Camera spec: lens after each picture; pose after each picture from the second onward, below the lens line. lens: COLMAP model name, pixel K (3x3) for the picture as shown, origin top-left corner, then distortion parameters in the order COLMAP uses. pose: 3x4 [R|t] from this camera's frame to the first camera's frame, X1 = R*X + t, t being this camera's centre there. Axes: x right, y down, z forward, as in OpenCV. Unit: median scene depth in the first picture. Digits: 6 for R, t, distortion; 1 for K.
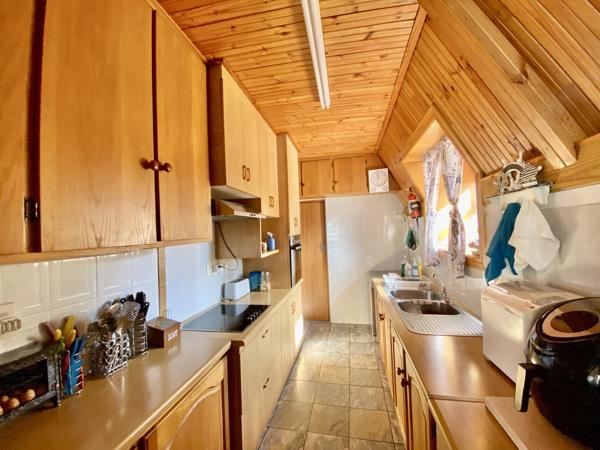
lens RADIAL K [[234.0, 0, 306.7], [0, 234.0, 223.5], [0, 0, 1]] dist [0.000433, -0.026886]
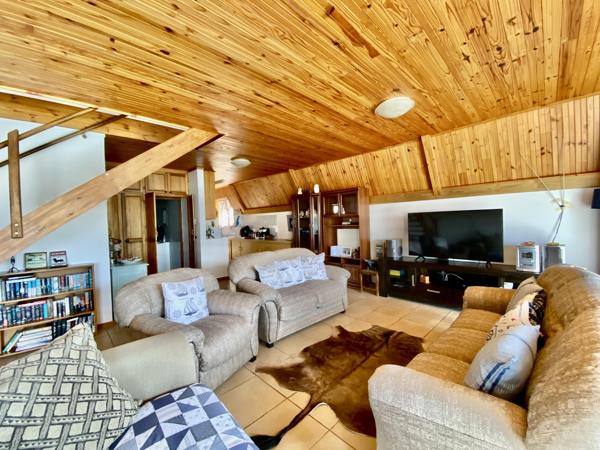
lens RADIAL K [[244.4, 0, 297.1], [0, 244.4, 224.8], [0, 0, 1]] dist [0.036556, -0.032417]
pose [[0.553477, 0.003039, 0.832859, -1.977408], [-0.008836, 0.999958, 0.002223, 0.071045], [-0.832817, -0.008590, 0.553481, -2.102370]]
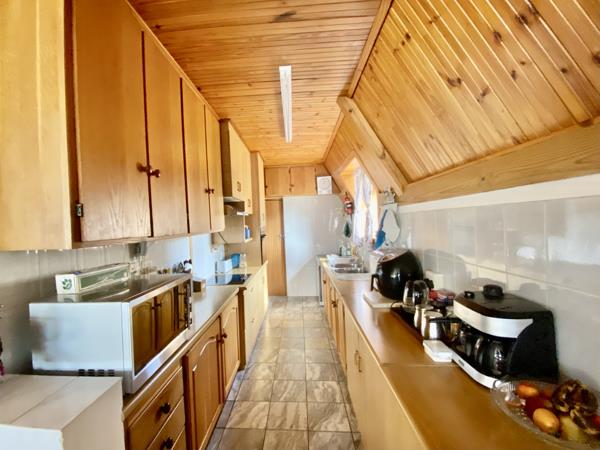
lens RADIAL K [[244.4, 0, 297.1], [0, 244.4, 224.8], [0, 0, 1]] dist [0.036556, -0.032417]
pose [[0.985228, -0.004534, 0.171186, -0.108004], [-0.001860, 0.999307, 0.037174, -0.017016], [-0.171236, -0.036944, 0.984537, -0.448428]]
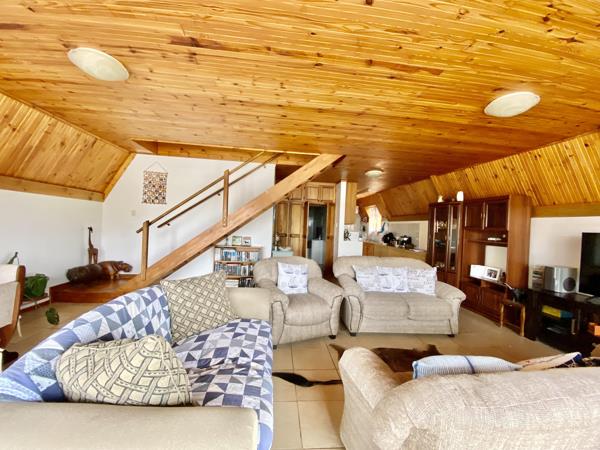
lens RADIAL K [[244.4, 0, 297.1], [0, 244.4, 224.8], [0, 0, 1]] dist [0.036556, -0.032417]
pose [[0.954300, 0.075402, 0.289181, -1.809244], [-0.083502, 0.996383, 0.015757, 0.046311], [-0.286947, -0.039184, 0.957145, -2.547223]]
